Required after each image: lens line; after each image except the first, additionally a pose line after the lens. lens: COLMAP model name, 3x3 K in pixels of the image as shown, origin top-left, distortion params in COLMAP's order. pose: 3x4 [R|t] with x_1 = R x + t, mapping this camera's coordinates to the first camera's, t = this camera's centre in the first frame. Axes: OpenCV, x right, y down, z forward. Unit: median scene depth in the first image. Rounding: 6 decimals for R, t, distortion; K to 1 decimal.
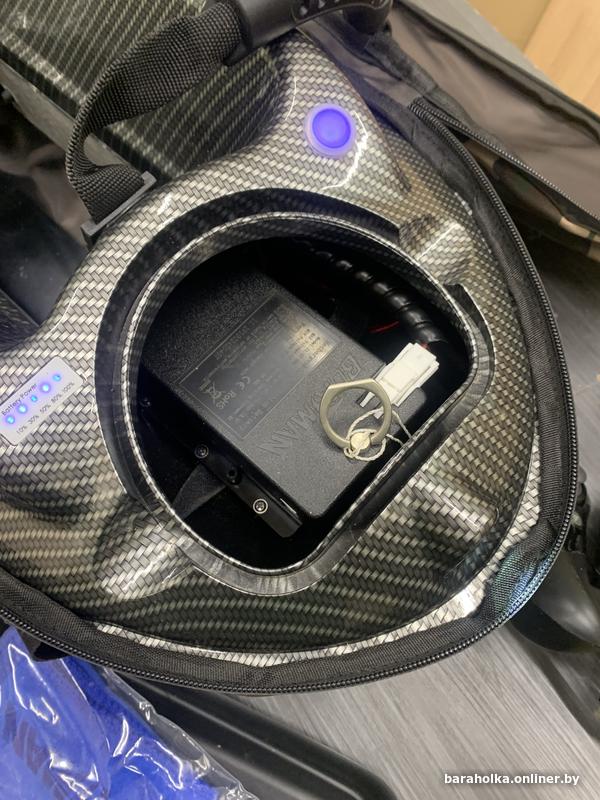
lens RADIAL K [[593.2, 0, 300.0], [0, 593.2, 400.0], [0, 0, 1]] dist [-0.000407, -0.001147]
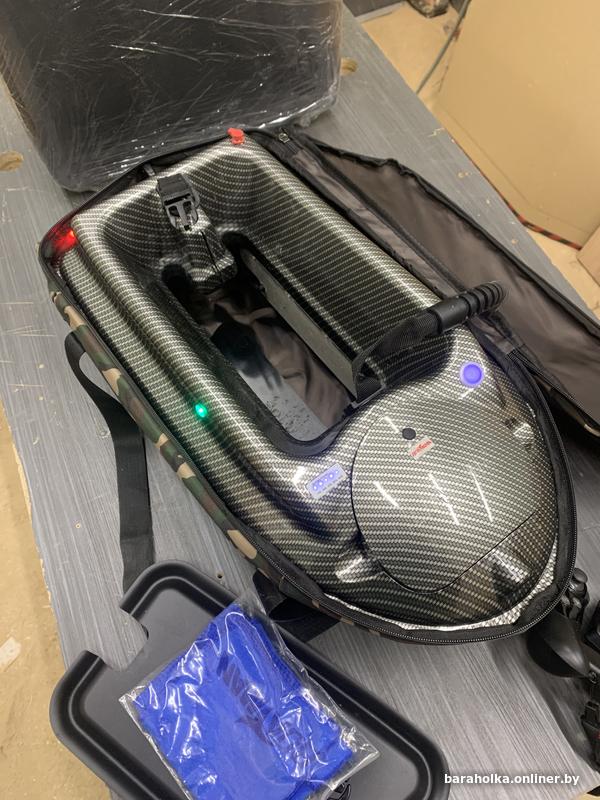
lens RADIAL K [[629.0, 0, 300.0], [0, 629.0, 400.0], [0, 0, 1]] dist [0.008412, 0.001523]
pose [[0.984876, 0.162698, -0.059565, -0.340784], [-0.169733, 0.975026, -0.143227, 0.044671], [0.034774, 0.151171, 0.987896, -1.023402]]
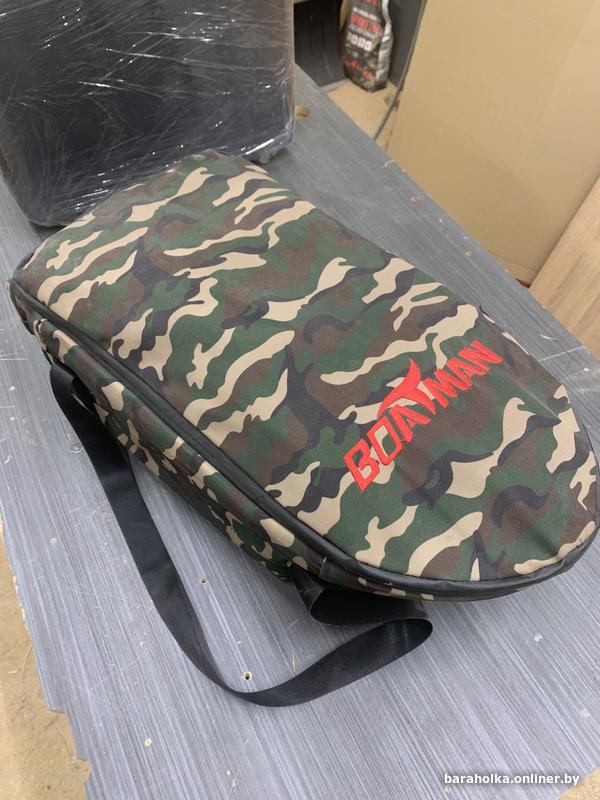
lens RADIAL K [[629.0, 0, 300.0], [0, 629.0, 400.0], [0, 0, 1]] dist [0.008412, 0.001523]
pose [[0.994523, 0.102103, -0.022340, -0.336796], [-0.104301, 0.955761, -0.275030, 0.370198], [-0.006730, 0.275854, 0.961176, -0.983120]]
